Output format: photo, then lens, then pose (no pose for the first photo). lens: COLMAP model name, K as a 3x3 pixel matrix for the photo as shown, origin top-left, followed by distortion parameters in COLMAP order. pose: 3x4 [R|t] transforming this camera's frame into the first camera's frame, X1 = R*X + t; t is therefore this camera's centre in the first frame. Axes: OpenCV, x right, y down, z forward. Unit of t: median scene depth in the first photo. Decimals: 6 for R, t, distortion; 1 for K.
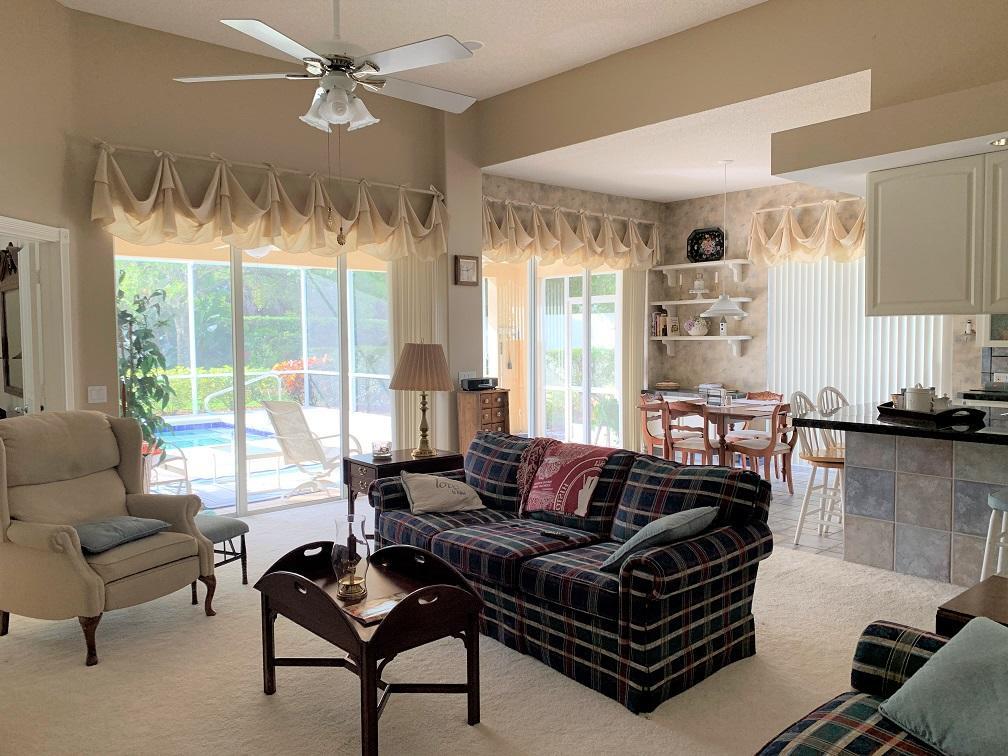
lens RADIAL K [[771.4, 0, 504.0], [0, 771.4, 378.0], [0, 0, 1]] dist [0.017938, -0.002860]
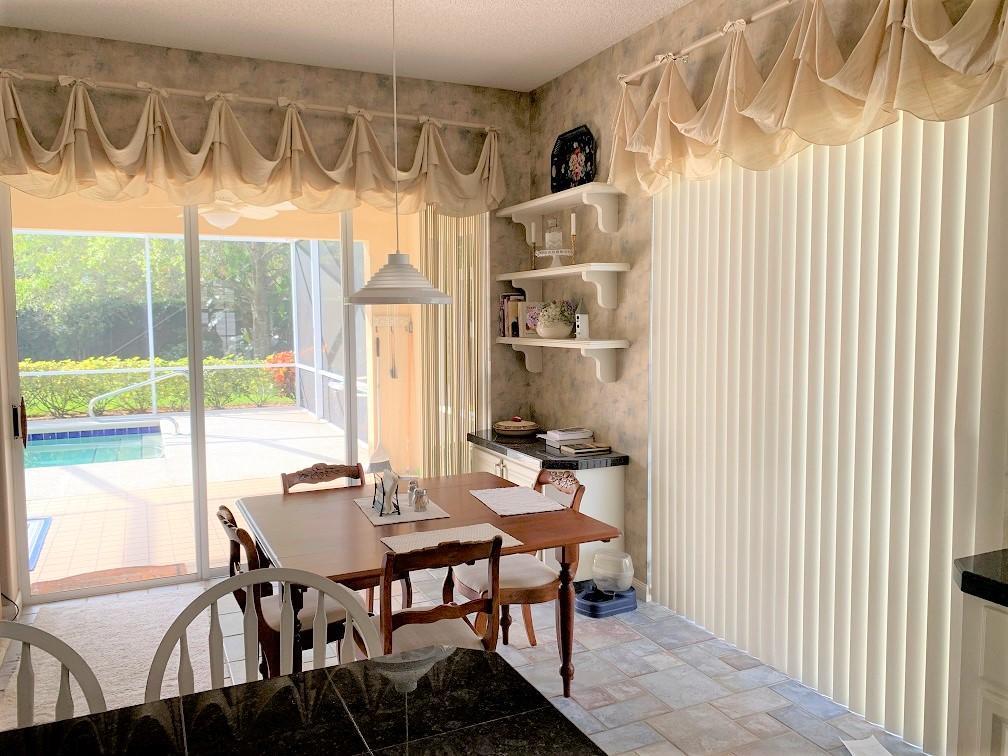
lens RADIAL K [[775.1, 0, 504.0], [0, 775.1, 378.0], [0, 0, 1]] dist [0.136930, -0.256167]
pose [[0.961609, 0.020720, -0.273639, 0.363069], [-0.013267, 0.999490, 0.029059, -0.042105], [0.274101, -0.024313, 0.961393, 0.477454]]
